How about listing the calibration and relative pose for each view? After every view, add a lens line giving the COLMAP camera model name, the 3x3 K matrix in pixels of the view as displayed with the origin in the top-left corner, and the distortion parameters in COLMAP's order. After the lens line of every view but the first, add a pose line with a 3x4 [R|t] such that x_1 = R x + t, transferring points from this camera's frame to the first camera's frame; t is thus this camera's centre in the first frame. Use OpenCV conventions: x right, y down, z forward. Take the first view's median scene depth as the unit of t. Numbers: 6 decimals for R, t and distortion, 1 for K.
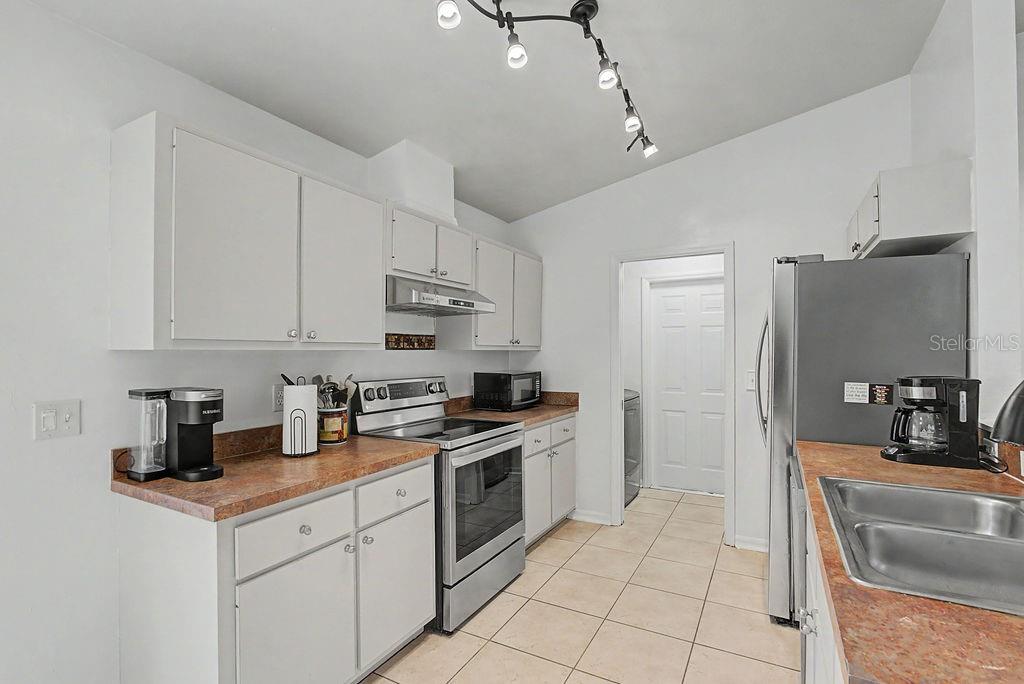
lens RADIAL K [[480.8, 0, 513.7], [0, 480.8, 346.3], [0, 0, 1]] dist [-0.003237, -0.000588]
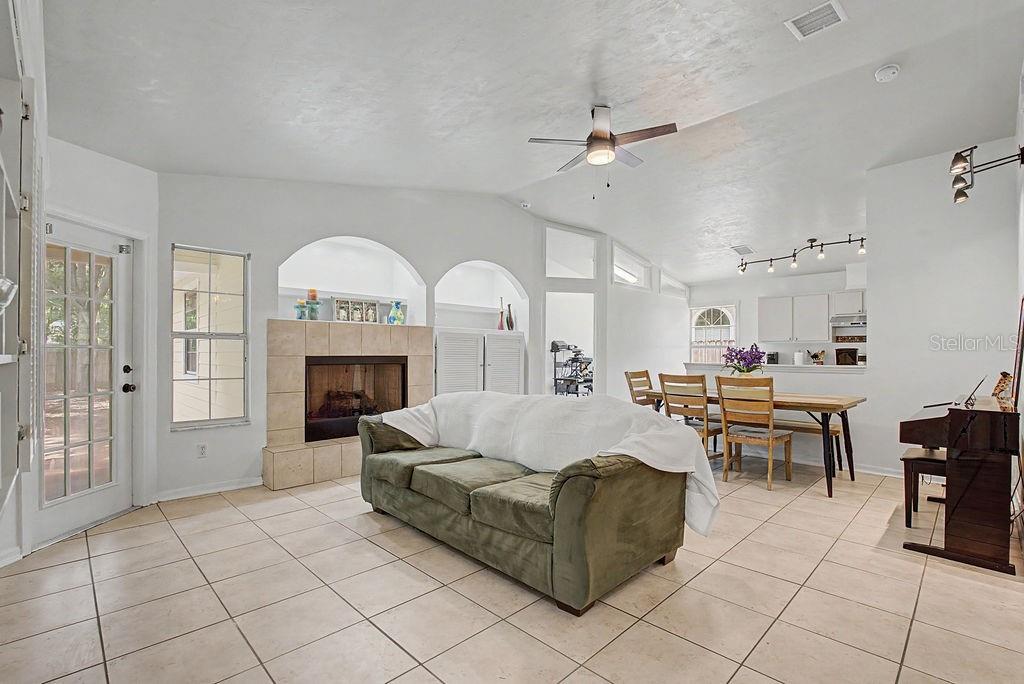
lens RADIAL K [[461.2, 0, 510.2], [0, 461.2, 346.3], [0, 0, 1]] dist [-0.011248, -0.000799]
pose [[-0.294643, -0.012138, -0.955530, 3.500018], [0.007046, 0.999865, -0.014874, 0.068776], [0.955581, -0.011116, -0.294517, -0.084028]]
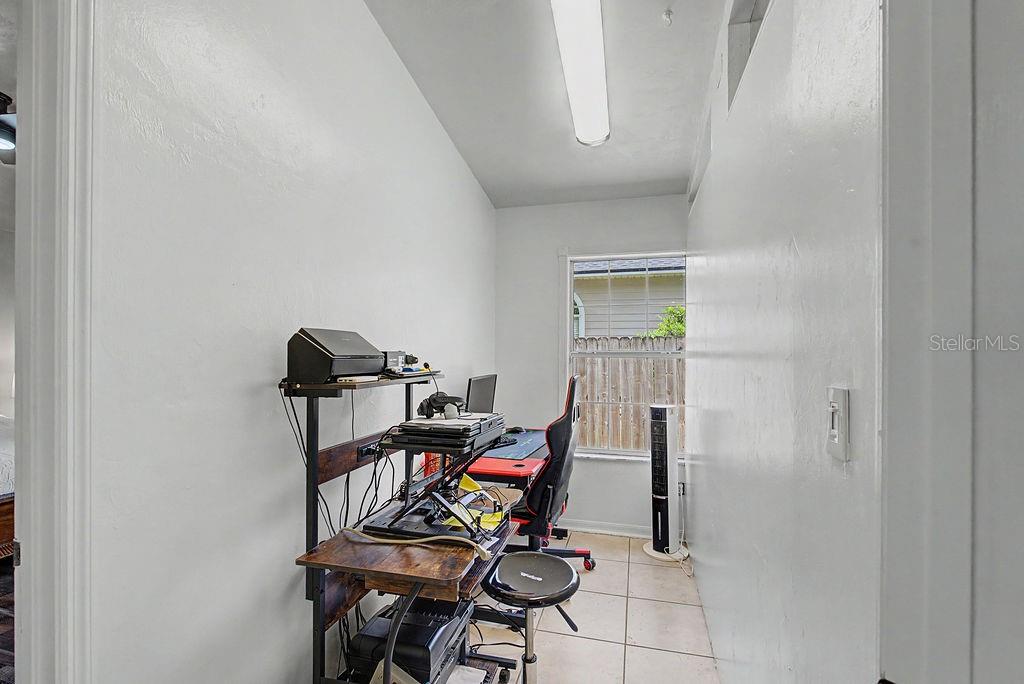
lens RADIAL K [[461.2, 0, 515.4], [0, 461.2, 345.7], [0, 0, 1]] dist [-0.011248, -0.000799]
pose [[0.239575, 0.002331, -0.970875, 0.365567], [0.001484, 0.999995, 0.002767, -0.011972], [0.970877, -0.002104, 0.239571, -0.746401]]
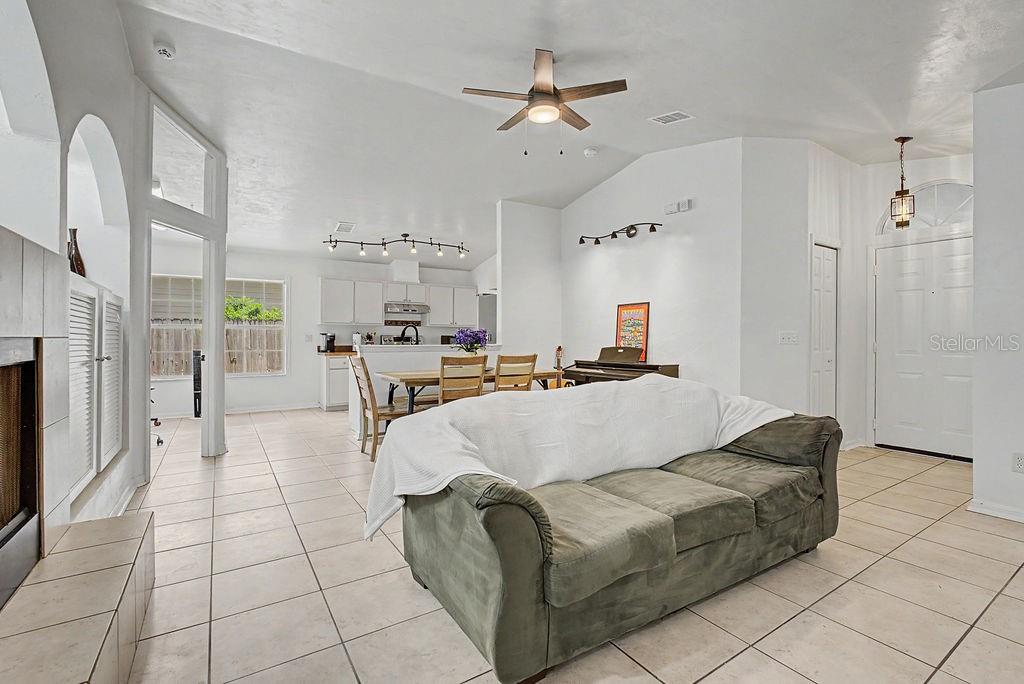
lens RADIAL K [[461.2, 0, 508.9], [0, 461.2, 334.2], [0, 0, 1]] dist [-0.011248, -0.000799]
pose [[0.873873, 0.002037, -0.486150, 2.418208], [-0.000425, 0.999994, 0.003426, 0.067851], [0.486154, -0.002788, 0.873869, -1.643449]]
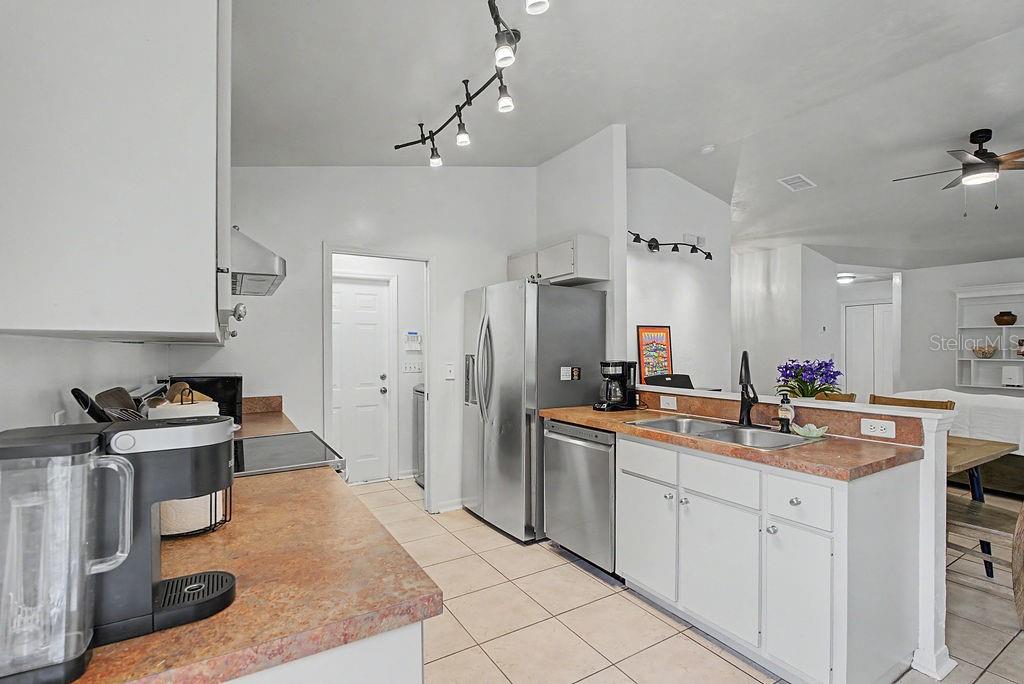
lens RADIAL K [[480.8, 0, 515.1], [0, 480.8, 346.1], [0, 0, 1]] dist [-0.003237, -0.000588]
pose [[0.496748, 0.002856, 0.867890, -0.731262], [-0.006598, 0.999978, 0.000486, 0.009278], [-0.867870, -0.005968, 0.496756, 0.392847]]
